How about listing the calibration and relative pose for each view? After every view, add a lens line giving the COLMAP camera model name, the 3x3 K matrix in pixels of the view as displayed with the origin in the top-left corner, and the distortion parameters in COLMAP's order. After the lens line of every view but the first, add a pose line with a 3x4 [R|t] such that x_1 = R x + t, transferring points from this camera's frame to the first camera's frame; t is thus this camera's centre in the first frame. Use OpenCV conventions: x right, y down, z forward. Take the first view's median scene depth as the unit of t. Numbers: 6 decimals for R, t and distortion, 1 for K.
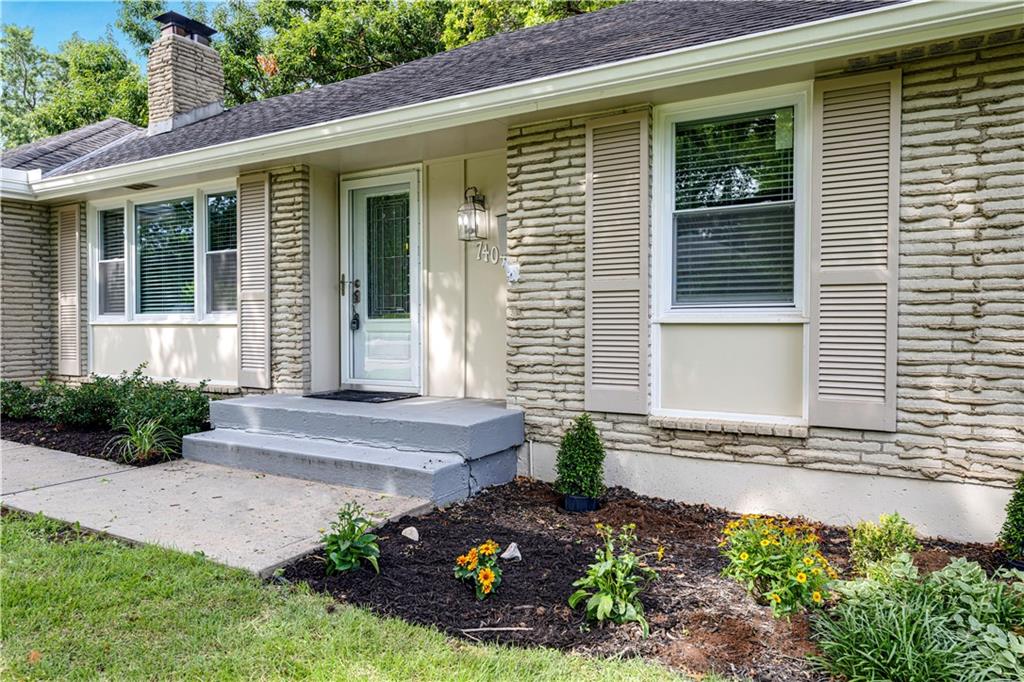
lens RADIAL K [[653.0, 0, 512.0], [0, 653.0, 341.0], [0, 0, 1]] dist [0.001108, 0.000450]
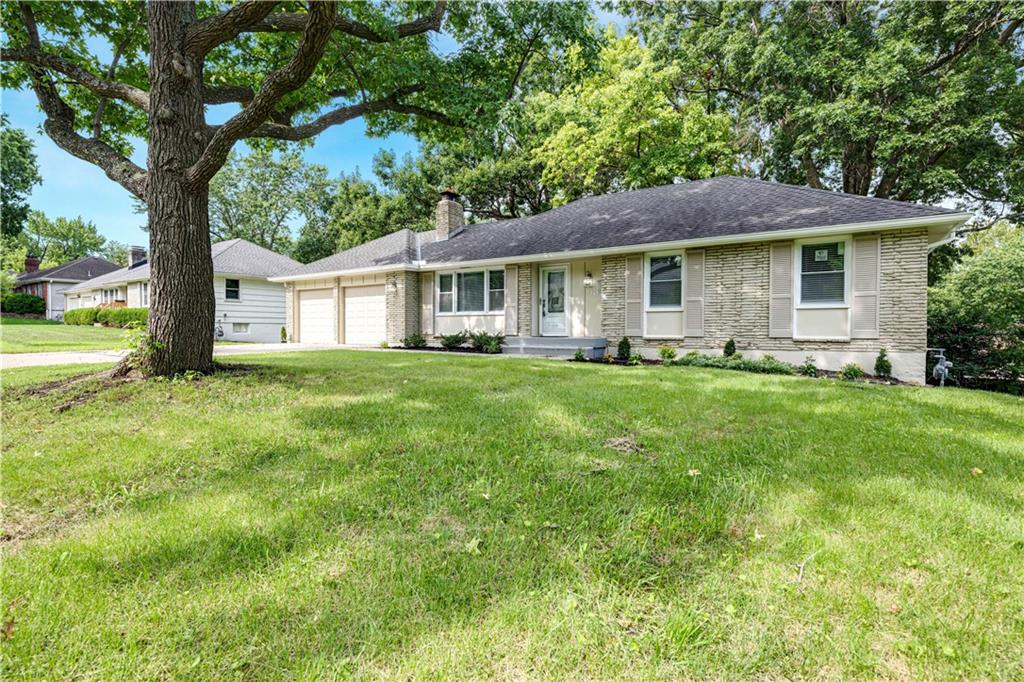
lens RADIAL K [[465.0, 0, 512.0], [0, 465.0, 341.0], [0, 0, 1]] dist [-0.001240, -0.000189]
pose [[0.997883, 0.003700, -0.064930, -0.256930], [-0.003689, 0.999993, 0.000290, 0.100311], [0.064930, -0.000050, 0.997890, -1.197356]]
